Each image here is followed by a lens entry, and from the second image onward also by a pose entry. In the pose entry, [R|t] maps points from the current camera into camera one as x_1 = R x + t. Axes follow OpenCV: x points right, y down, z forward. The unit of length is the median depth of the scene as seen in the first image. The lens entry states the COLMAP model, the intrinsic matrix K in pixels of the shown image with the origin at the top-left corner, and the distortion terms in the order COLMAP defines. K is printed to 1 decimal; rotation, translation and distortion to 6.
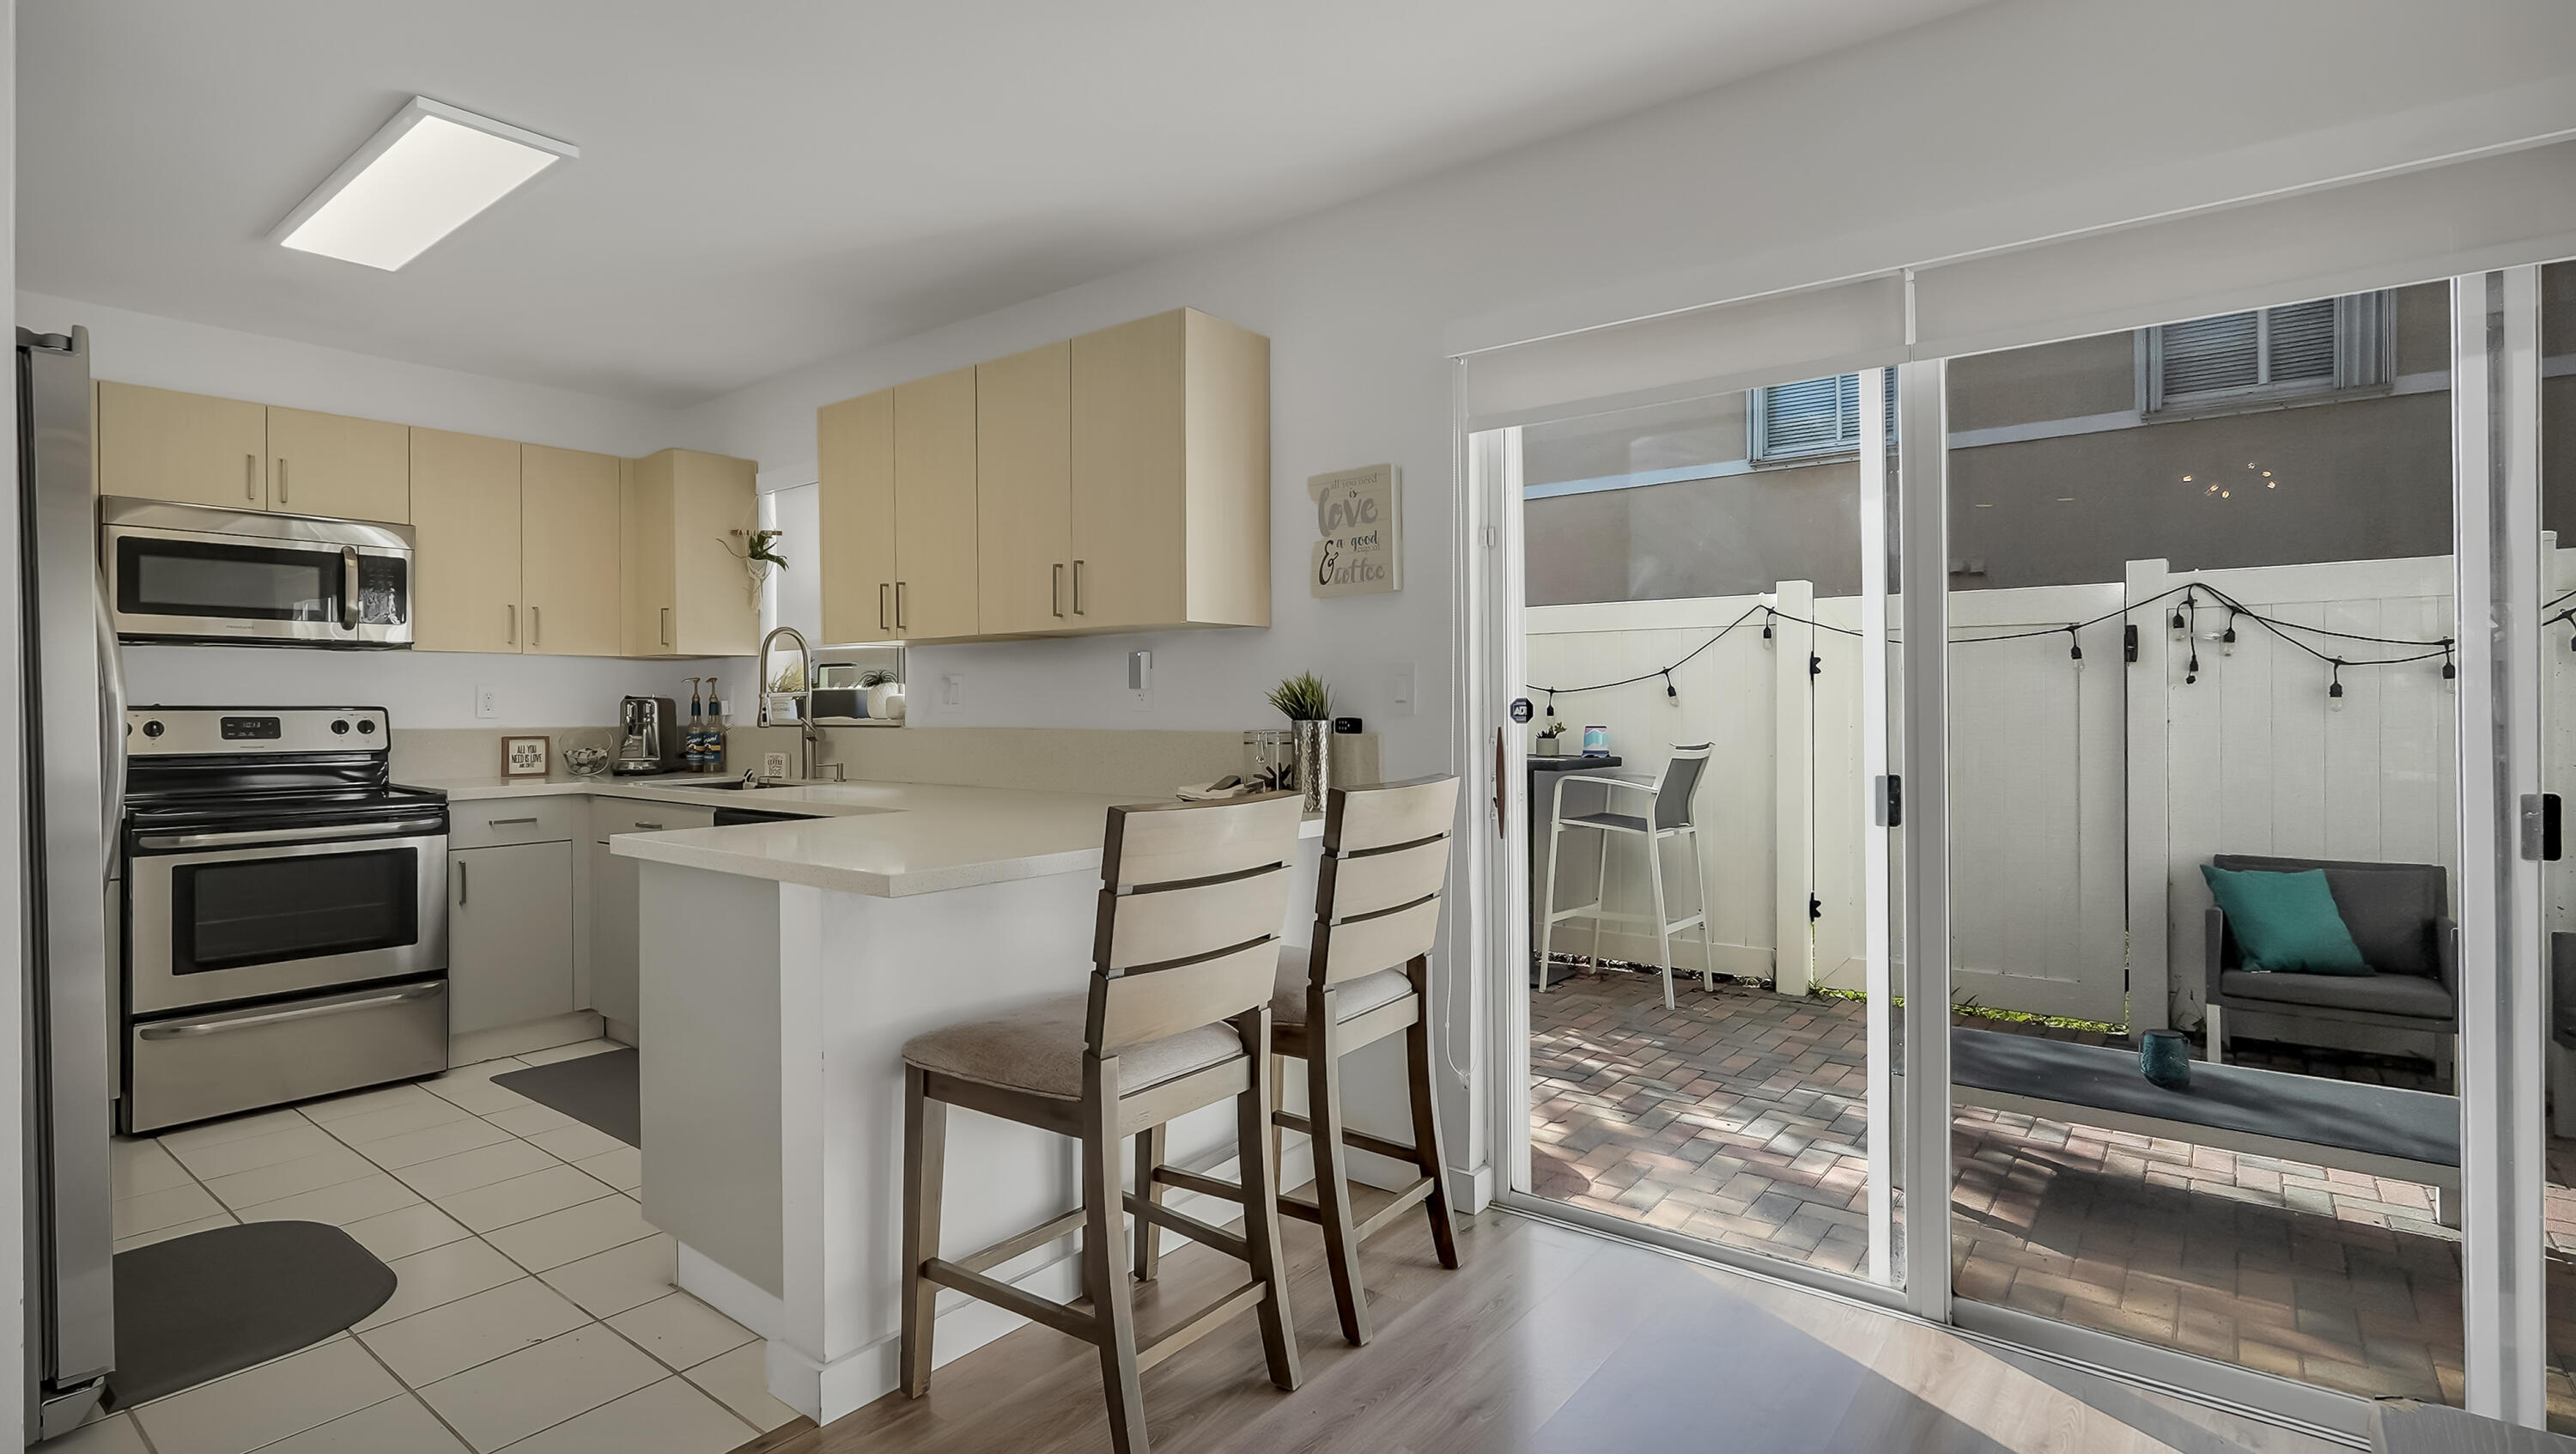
lens RADIAL K [[1236.2, 0, 1281.9], [0, 1236.2, 707.0], [0, 0, 1]] dist [-0.014139, 0.000438]
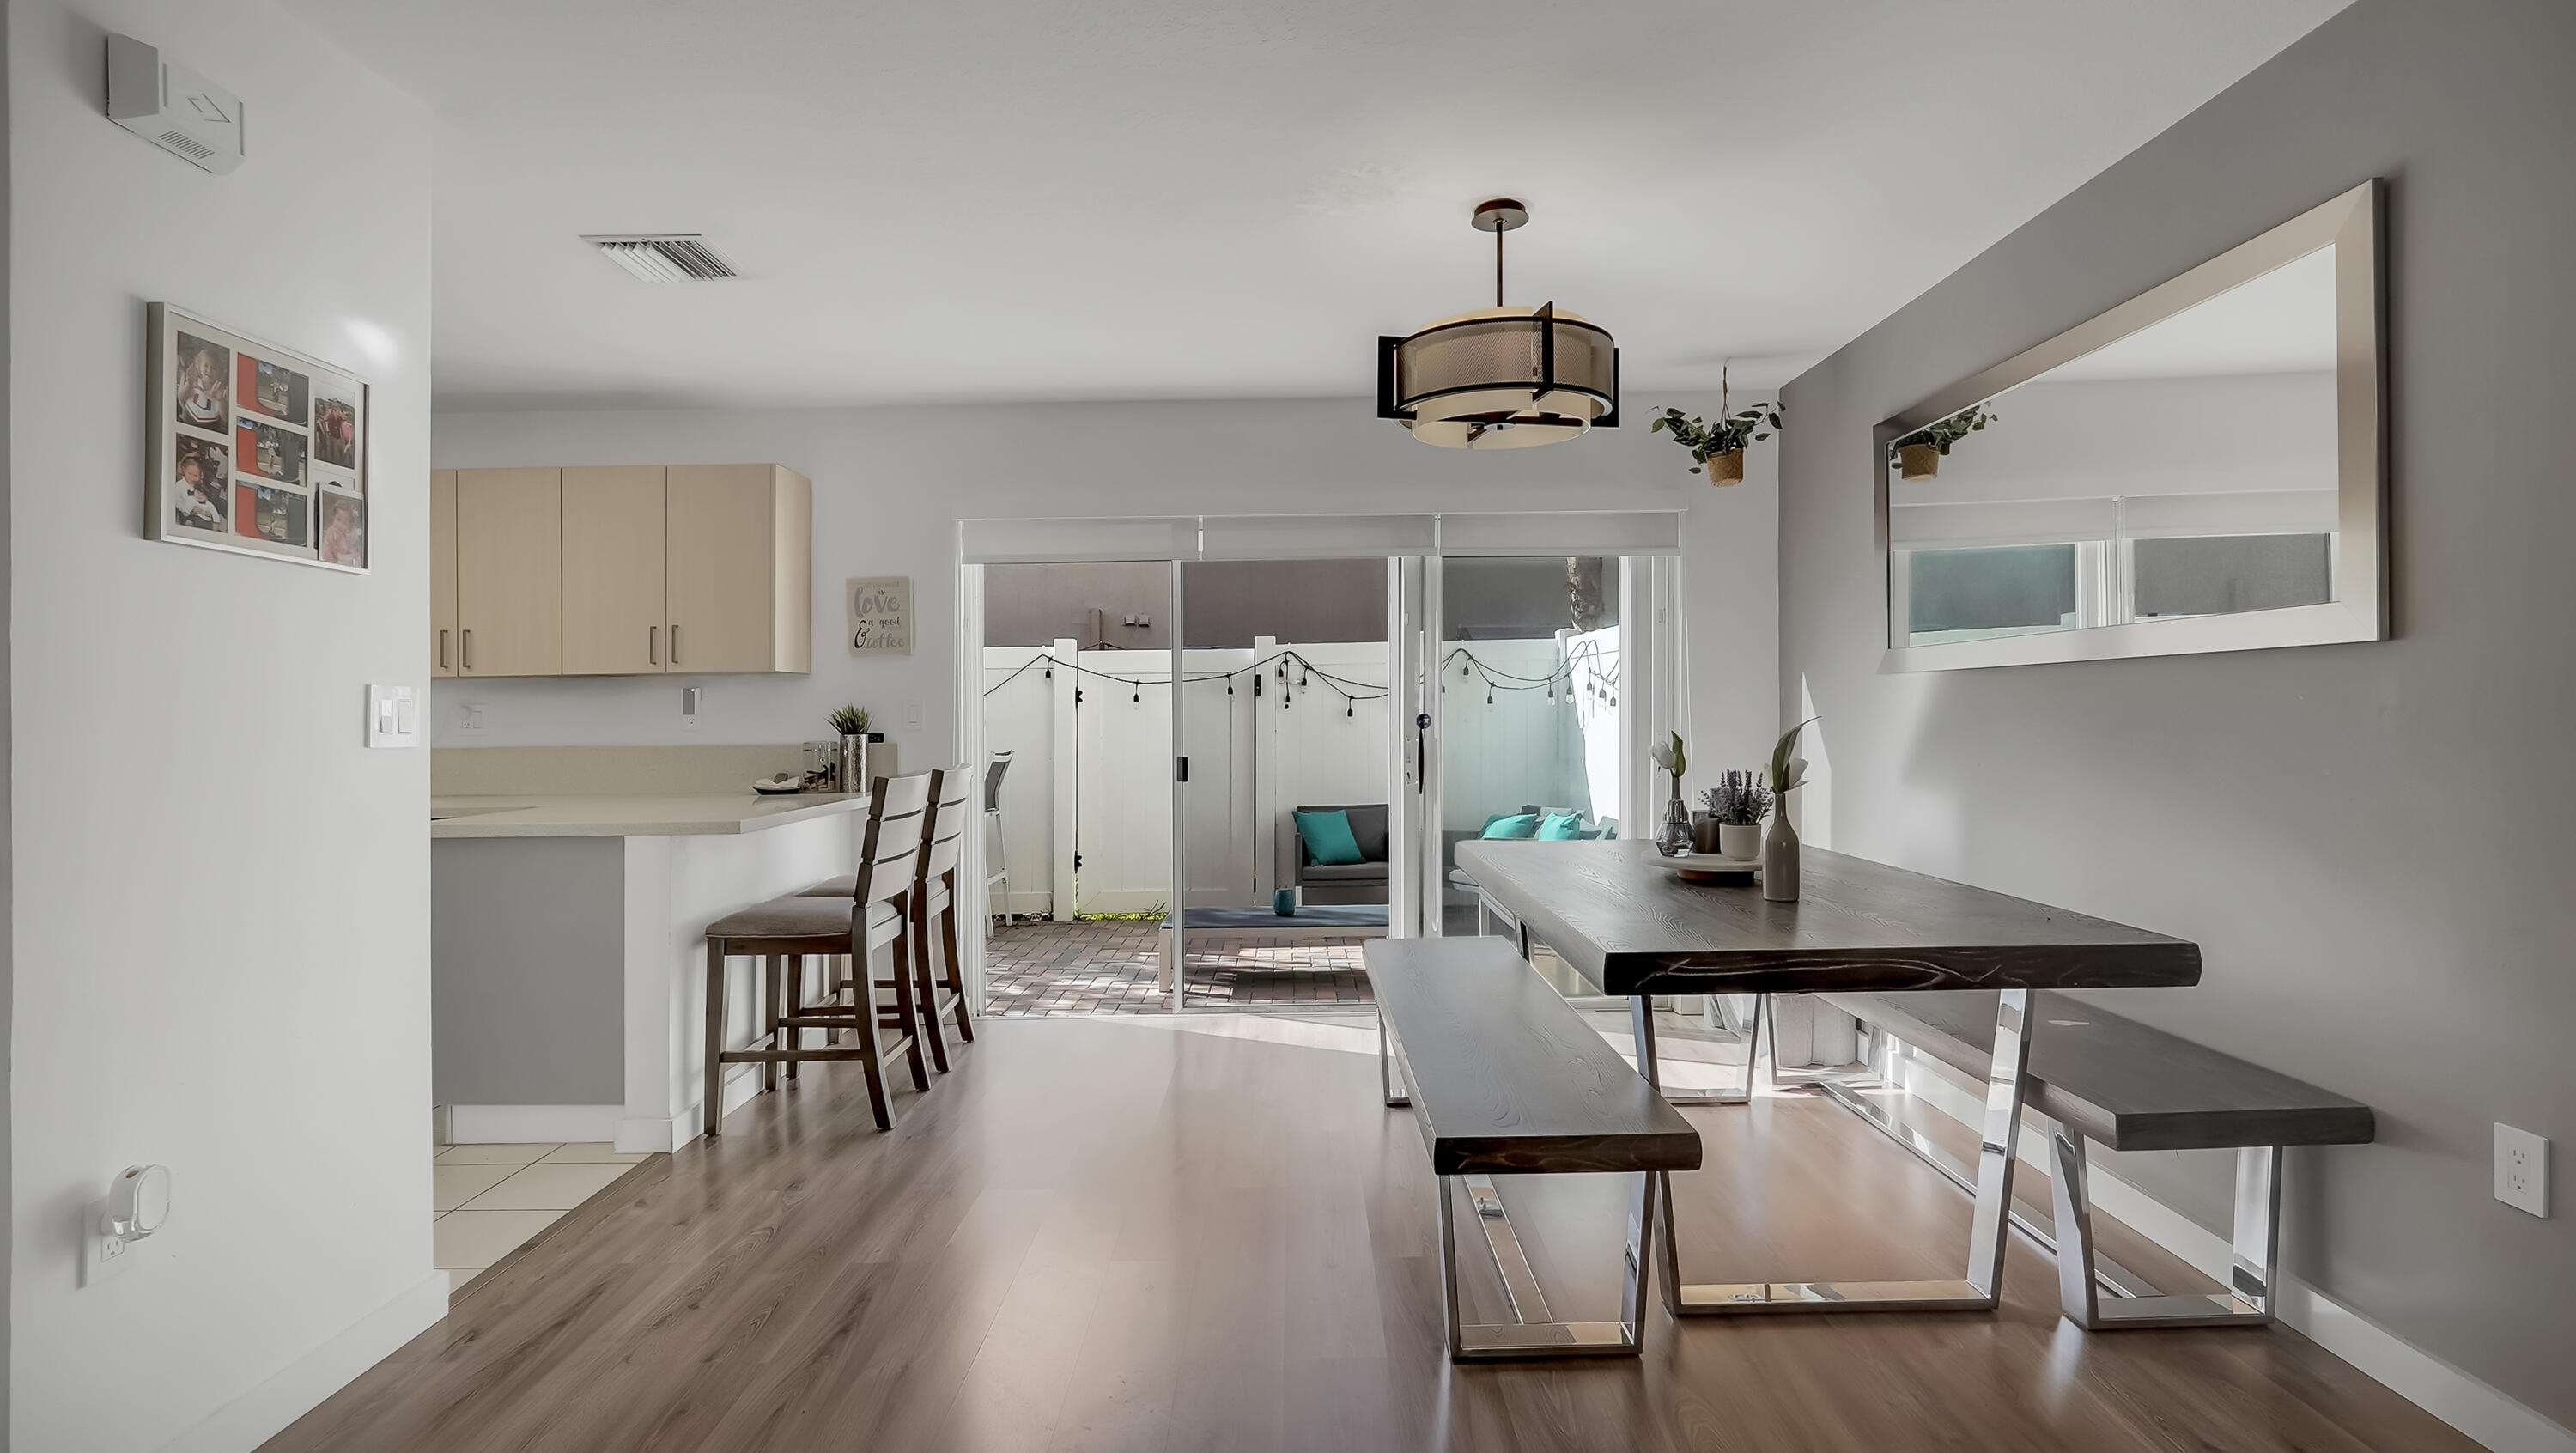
lens RADIAL K [[1212.8, 0, 1290.0], [0, 1212.8, 743.4], [0, 0, 1]] dist [0.000825, 0.000832]
pose [[0.786297, -0.018867, 0.617560, -0.323002], [0.010189, 0.999794, 0.017572, -0.000102], [-0.617764, -0.007525, 0.786327, -0.361428]]
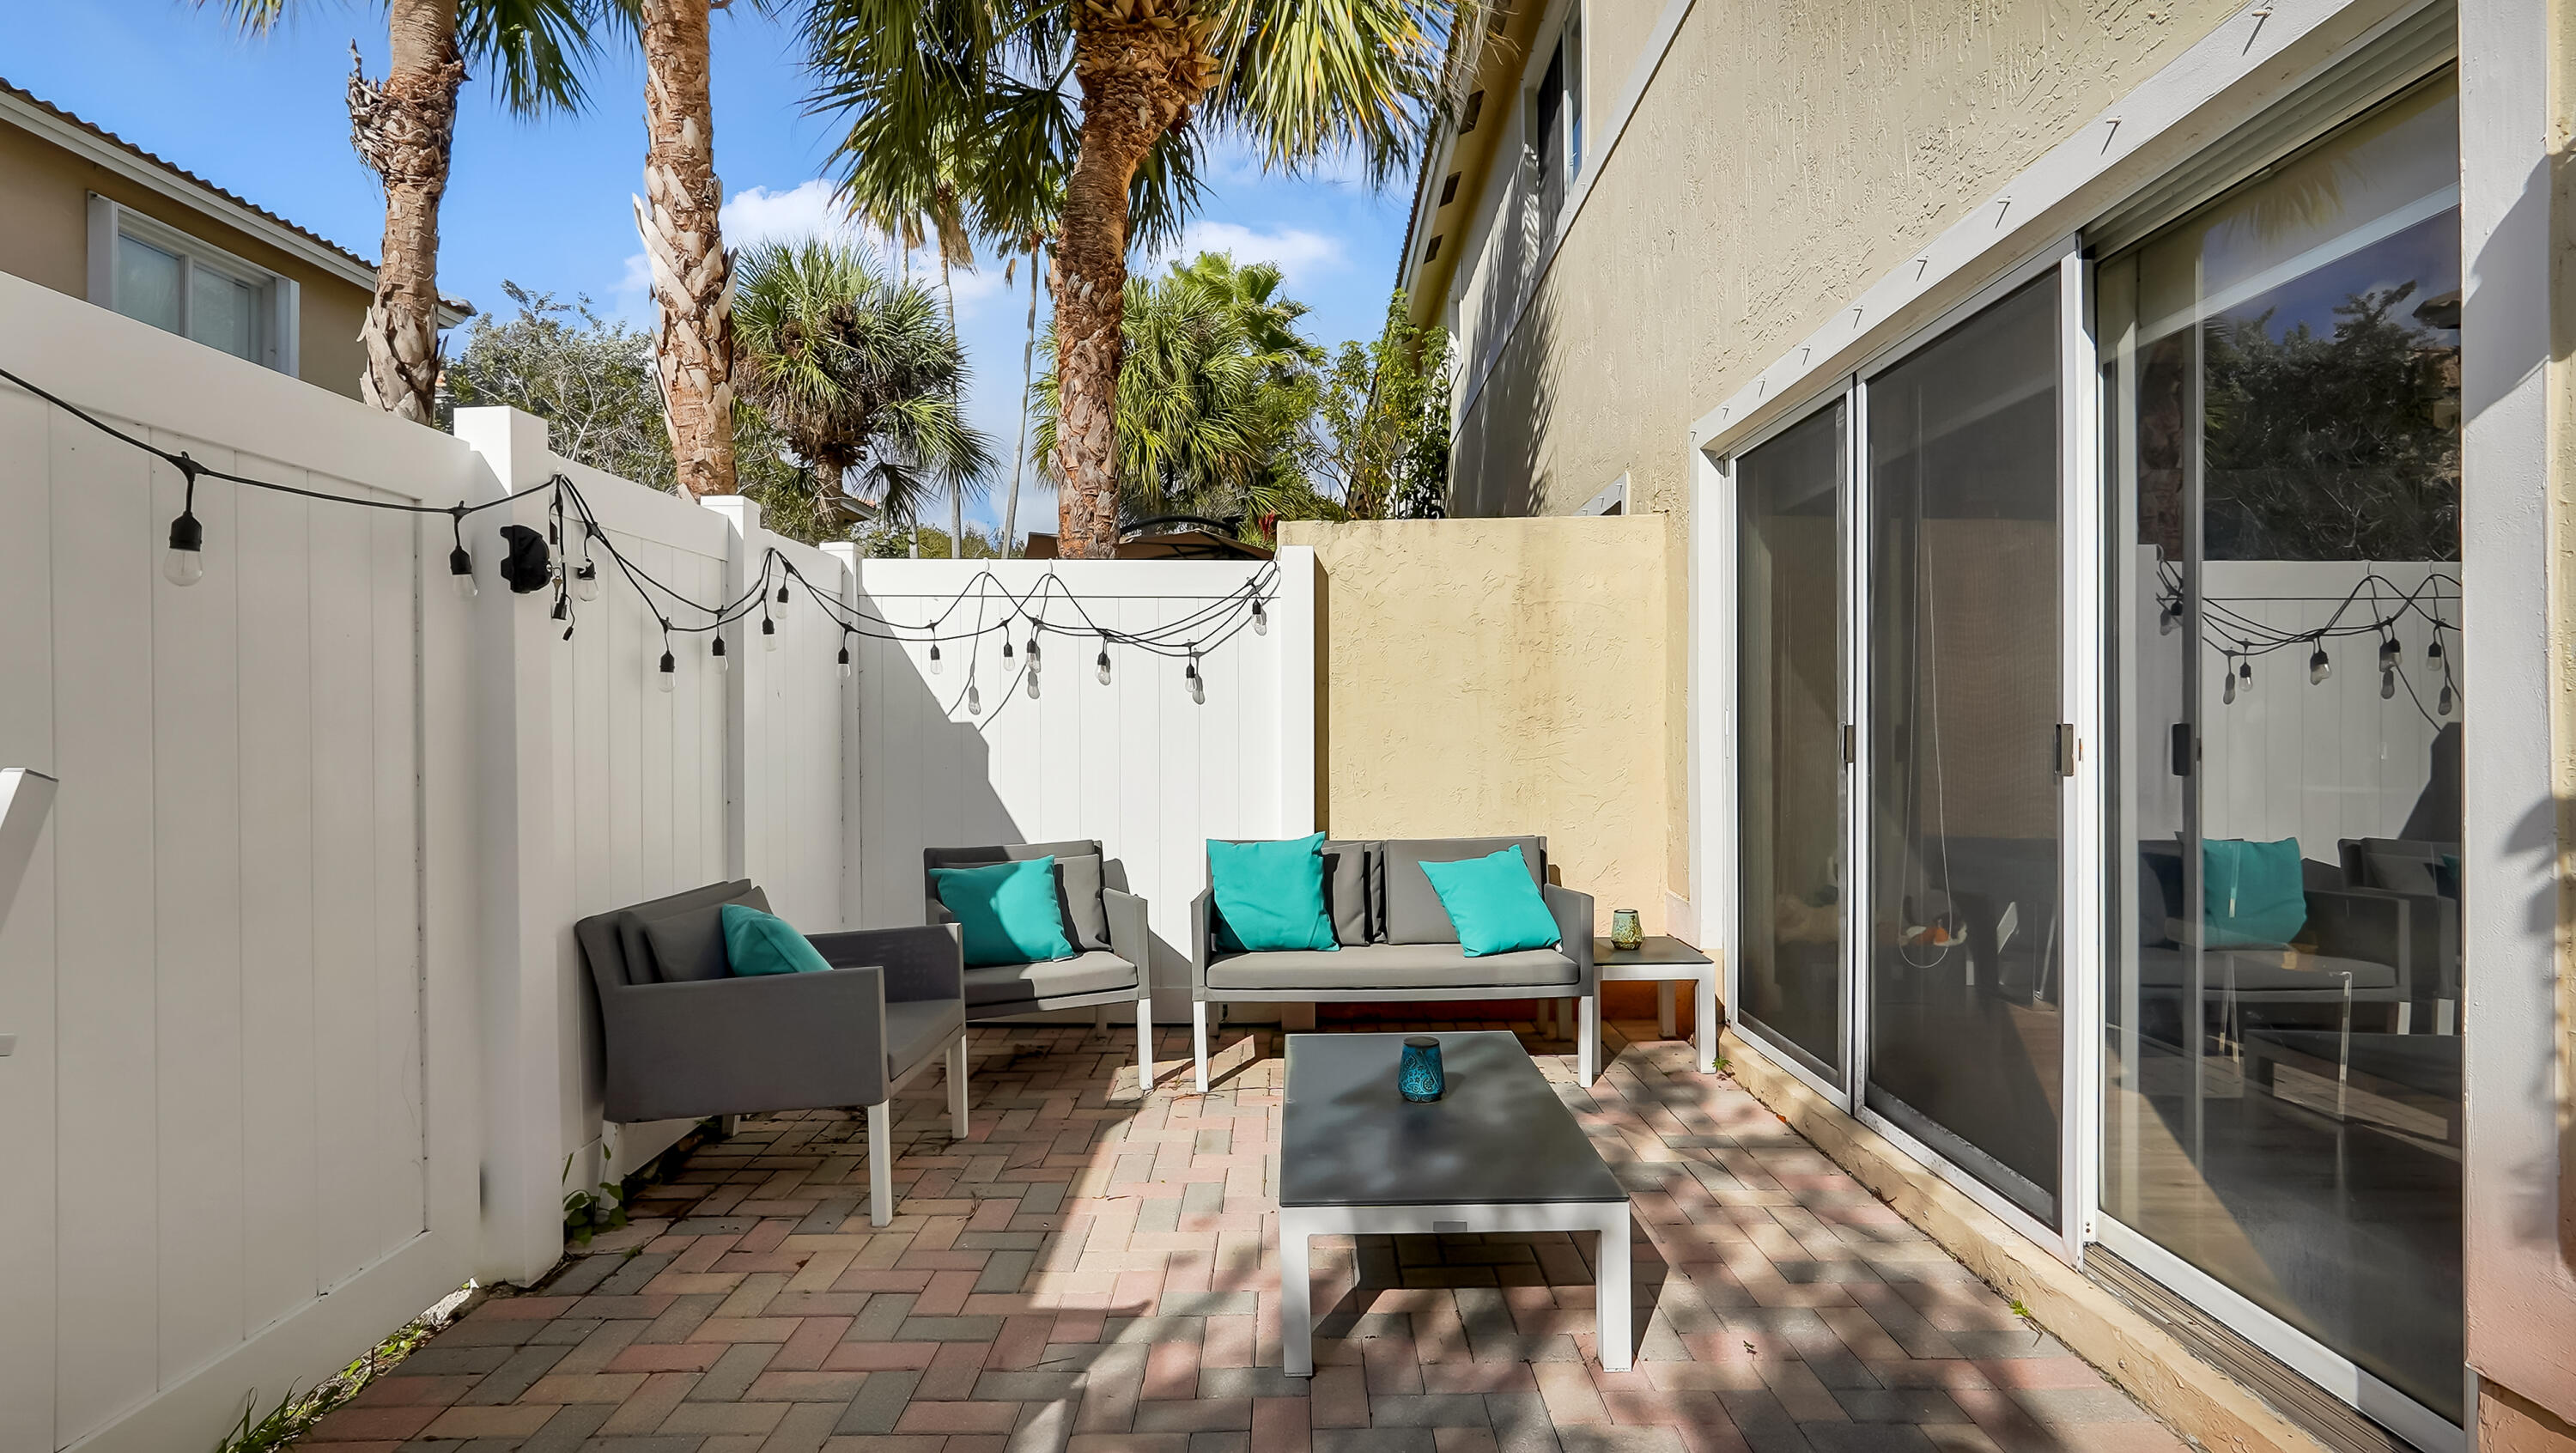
lens RADIAL K [[1212.8, 0, 1290.0], [0, 1212.8, 743.4], [0, 0, 1]] dist [0.000825, 0.000832]
pose [[-0.609774, -0.001354, 0.792574, 0.072959], [0.009030, 0.999922, 0.008656, 0.029730], [-0.792524, 0.012435, -0.609714, 1.124342]]
